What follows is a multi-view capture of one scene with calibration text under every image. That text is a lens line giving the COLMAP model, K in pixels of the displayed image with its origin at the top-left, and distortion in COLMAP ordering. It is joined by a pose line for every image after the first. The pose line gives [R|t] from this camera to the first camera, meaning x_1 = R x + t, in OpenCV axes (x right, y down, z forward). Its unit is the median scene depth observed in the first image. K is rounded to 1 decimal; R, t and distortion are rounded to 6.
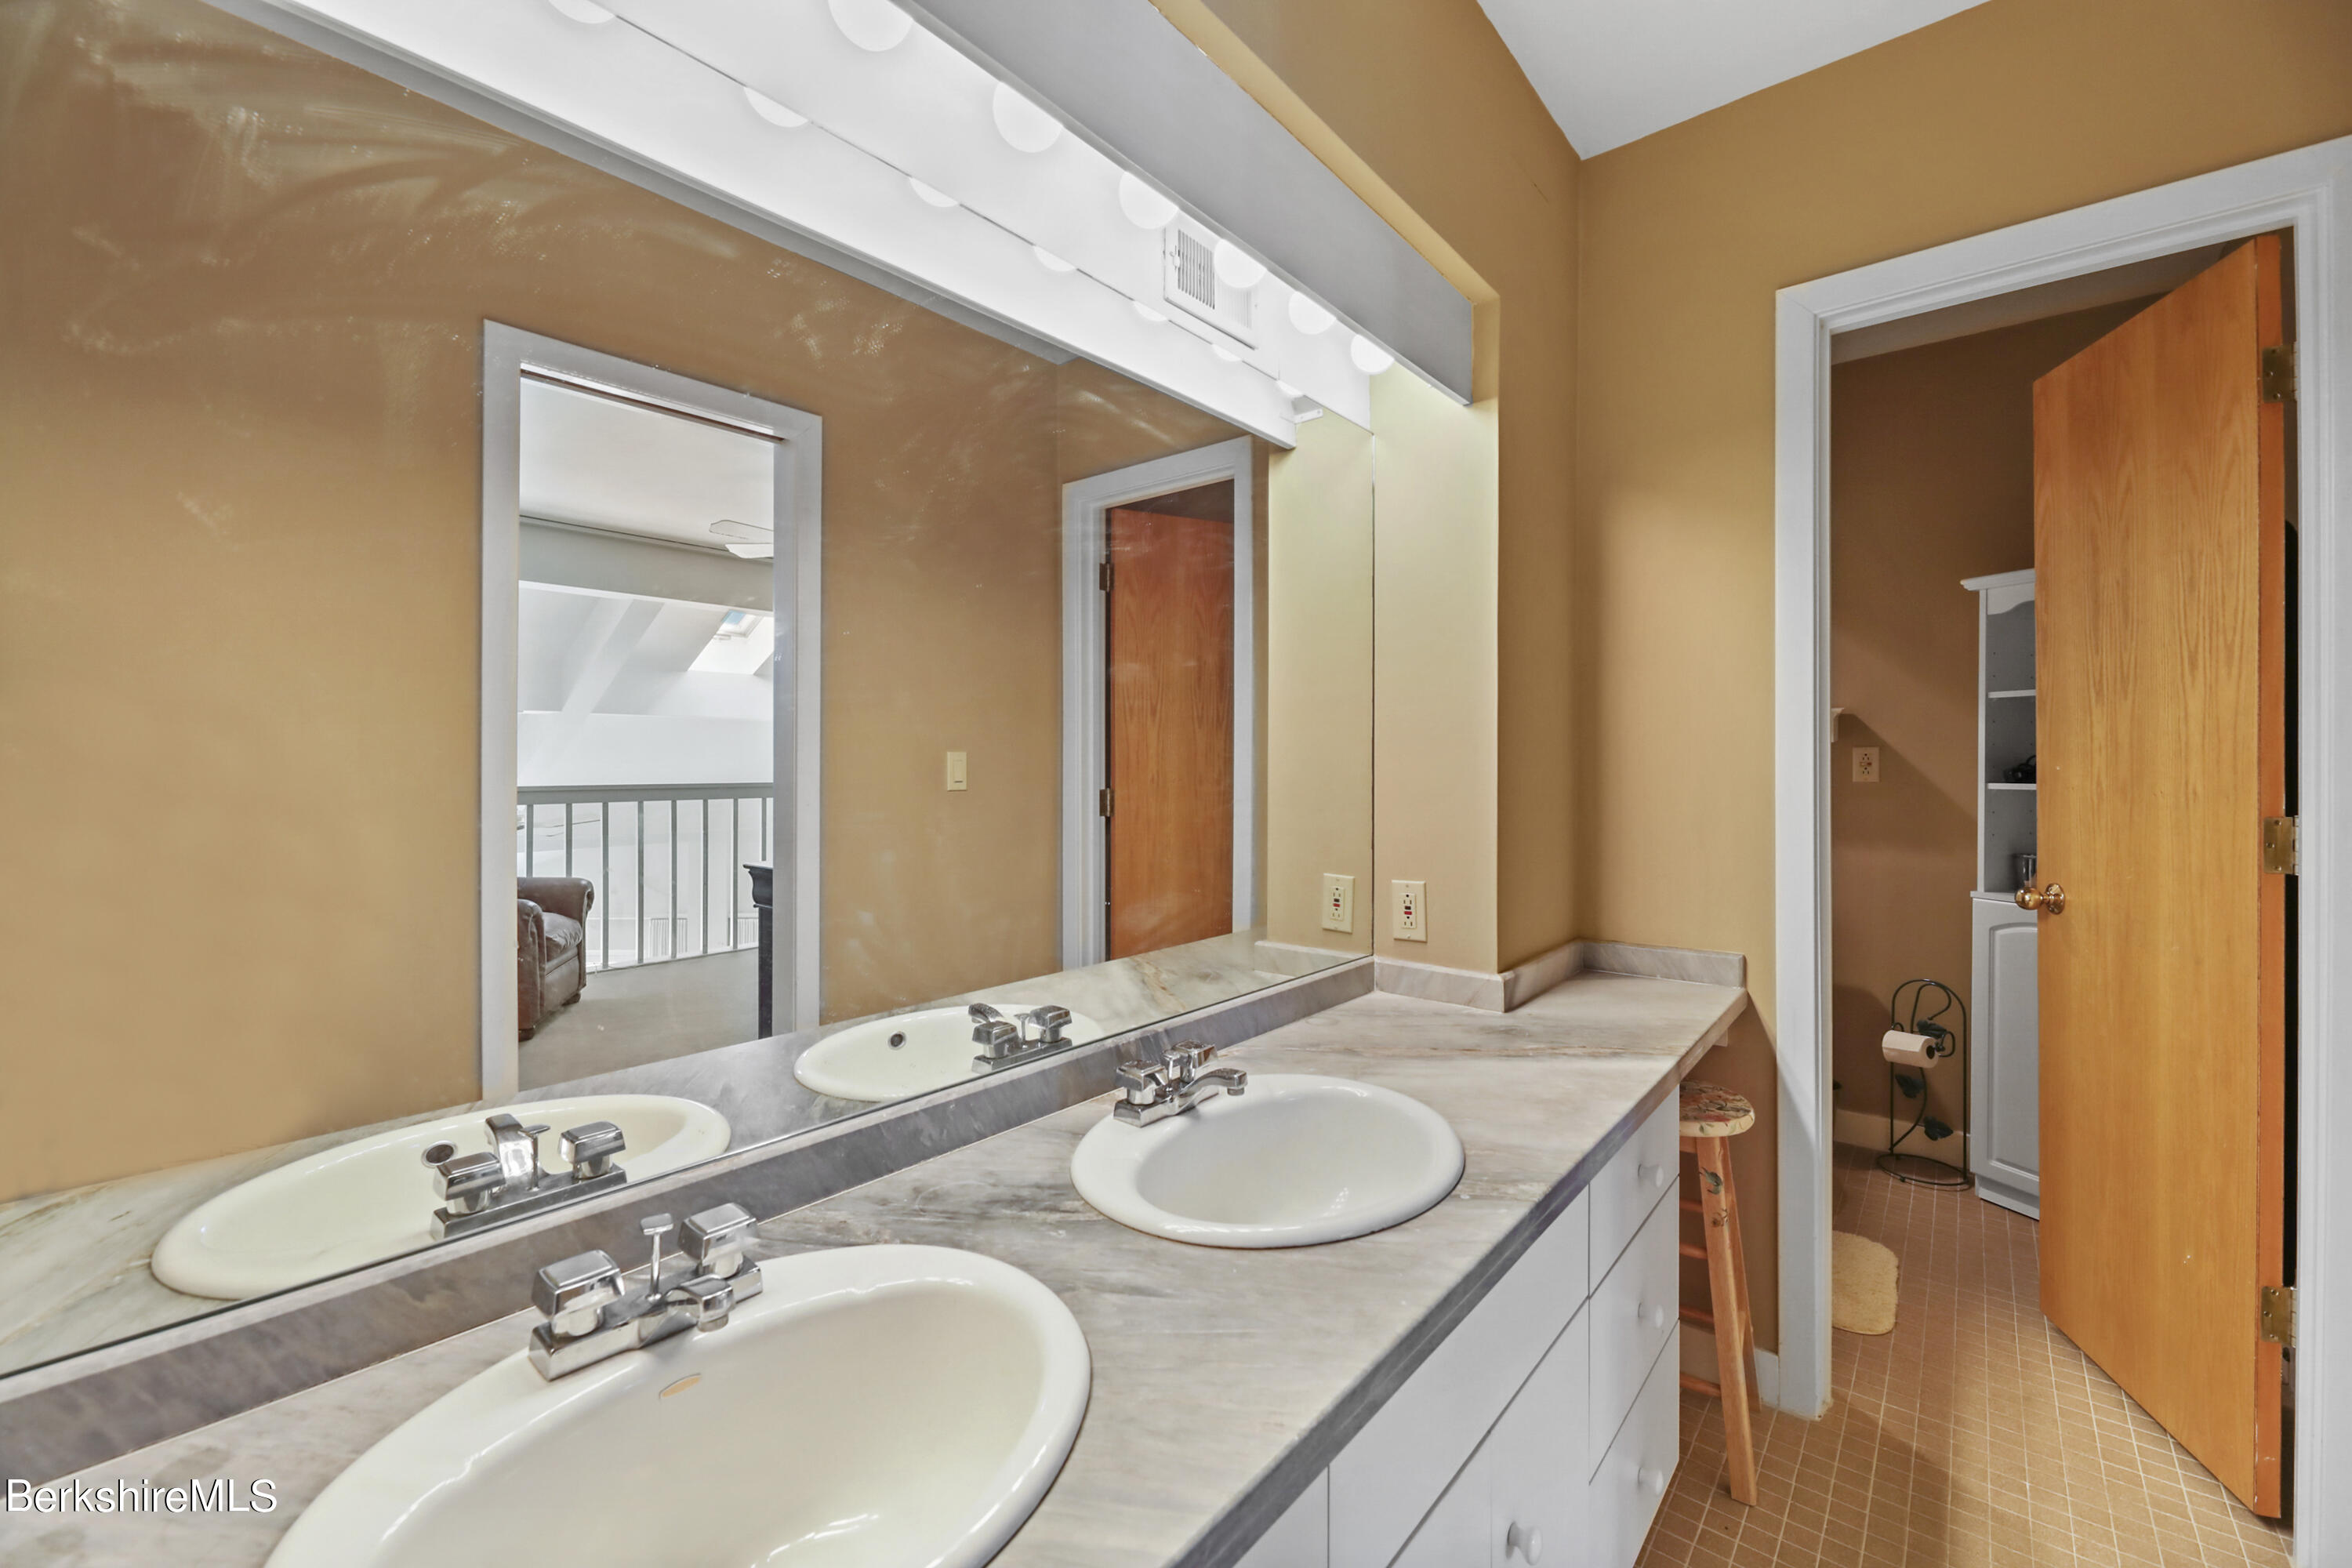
lens RADIAL K [[960.5, 0, 1159.7], [0, 960.5, 774.1], [0, 0, 1]] dist [0.000885, -0.002737]
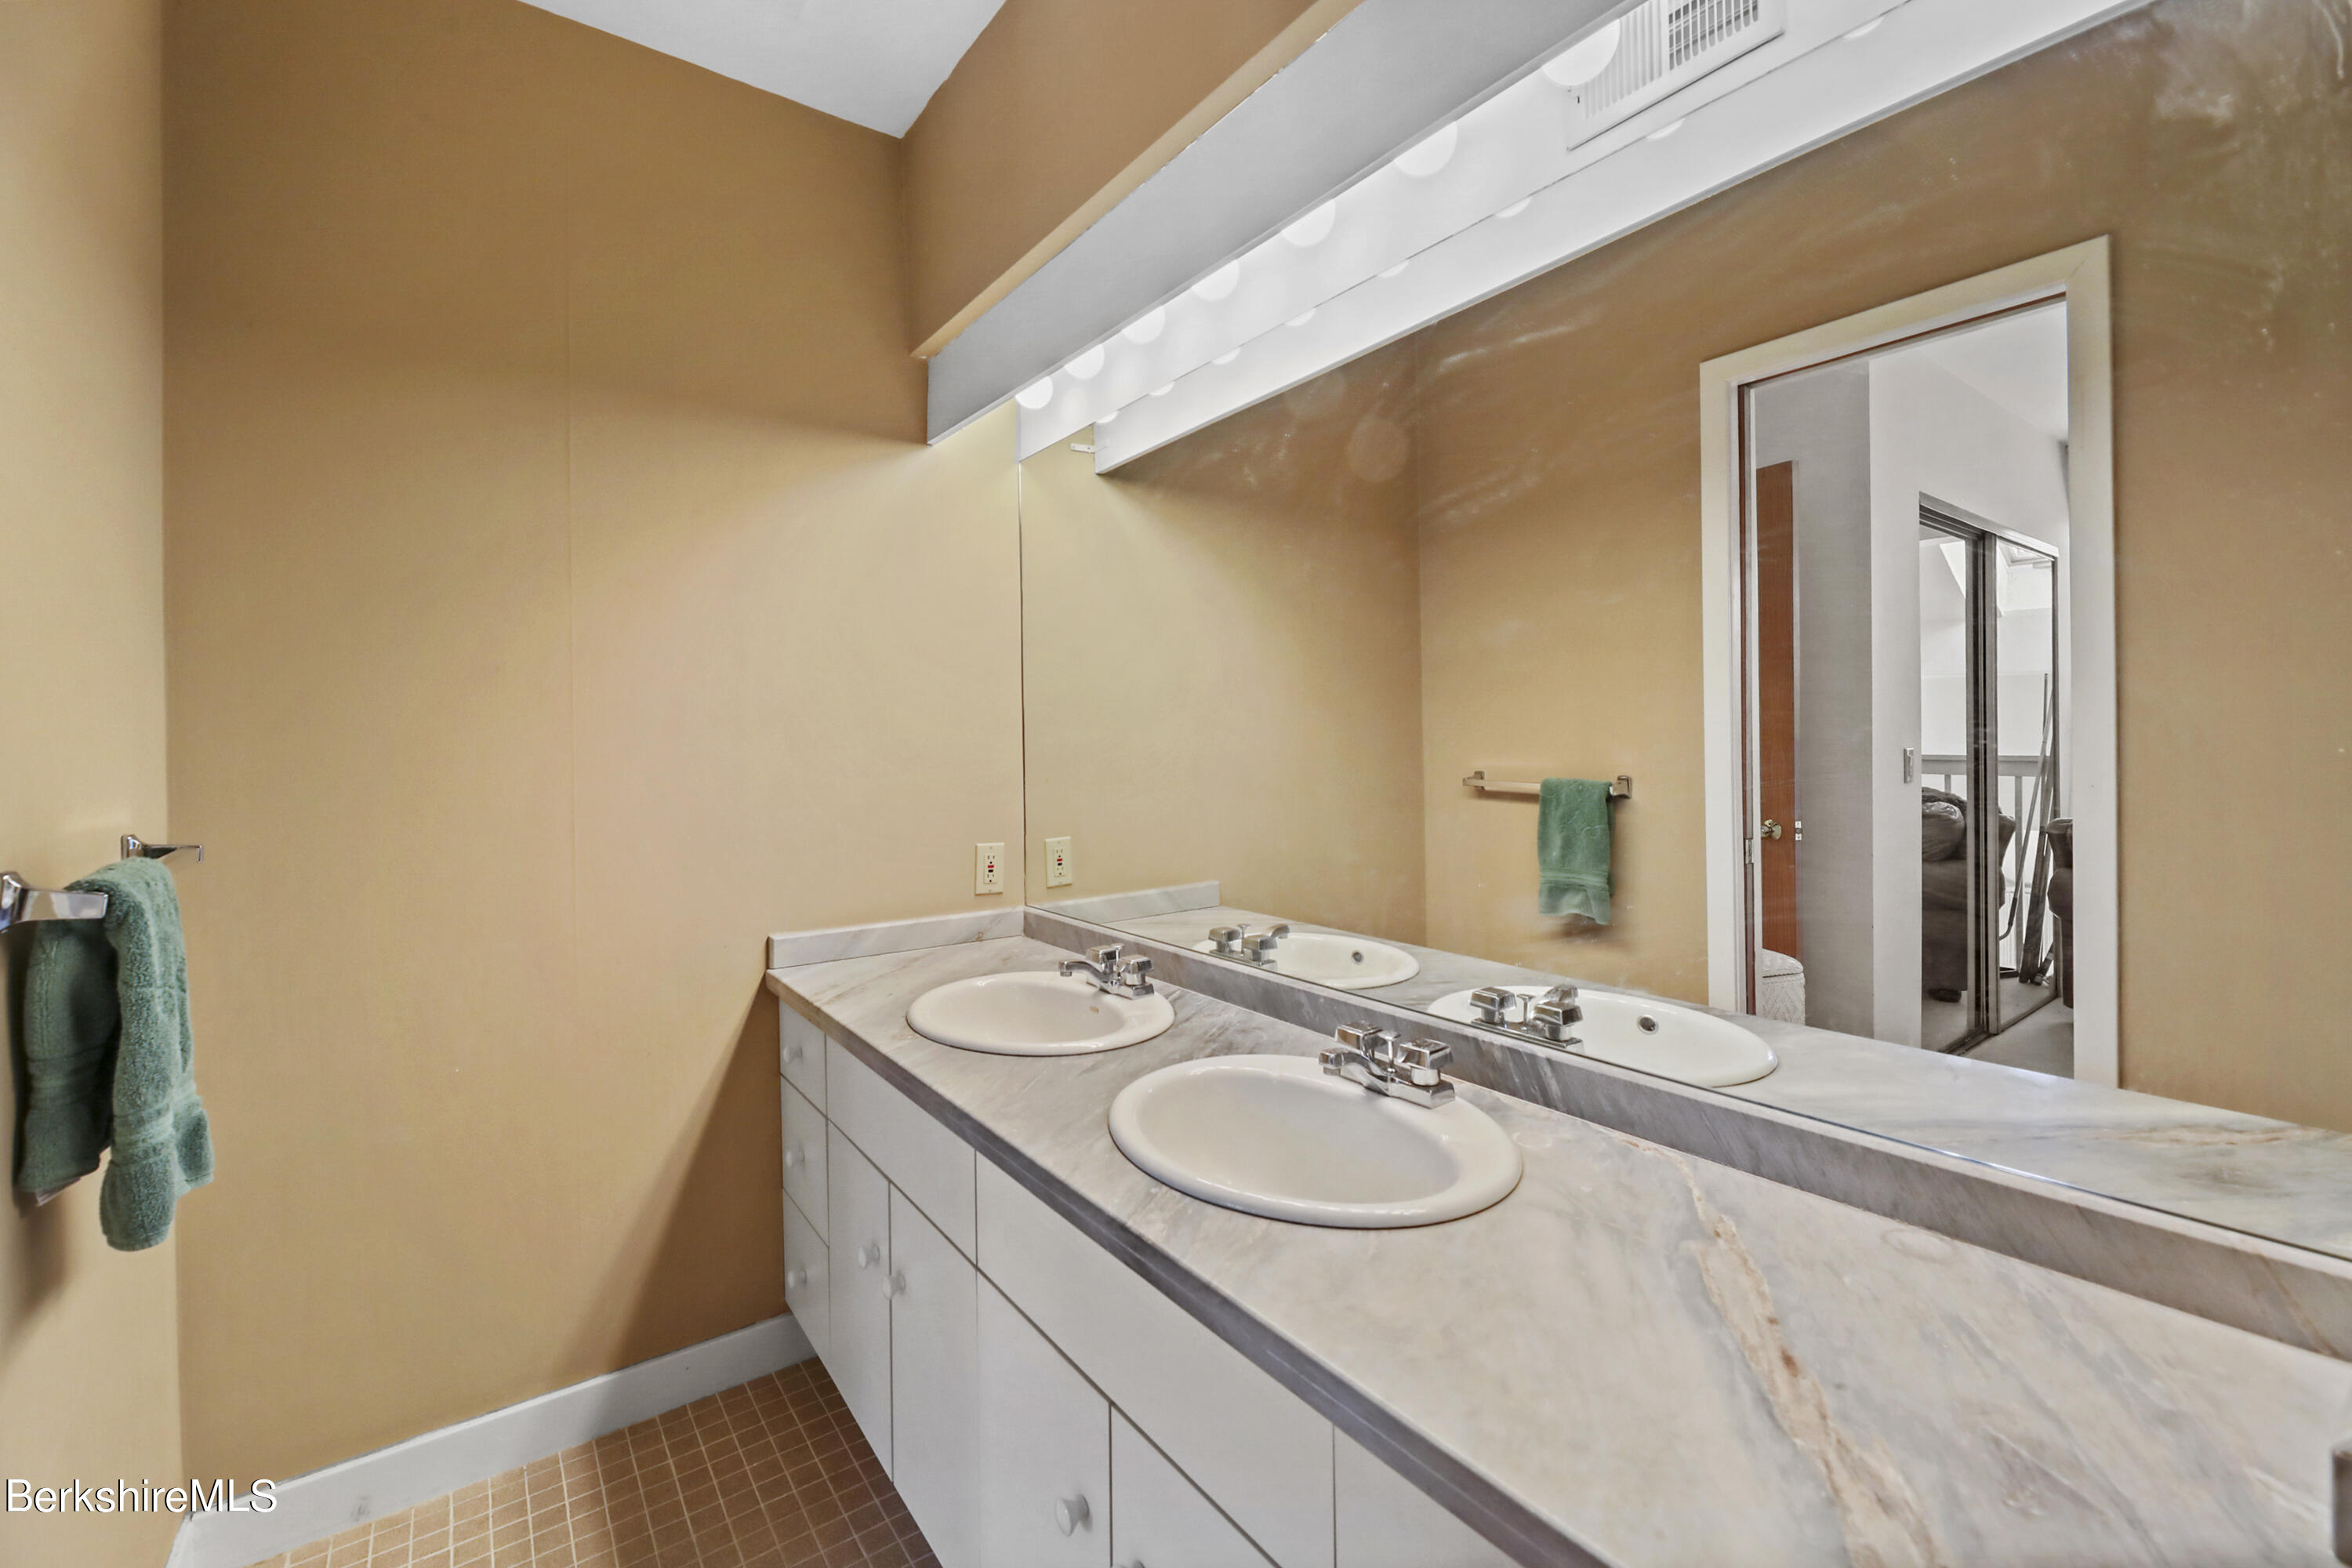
lens RADIAL K [[960.5, 0, 1159.7], [0, 960.5, 760.8], [0, 0, 1]] dist [0.000885, -0.002737]
pose [[-0.236376, 0.019529, -0.971465, 1.241482], [0.003107, 0.999808, 0.019343, -0.008537], [0.971657, 0.001554, -0.236392, 1.229171]]
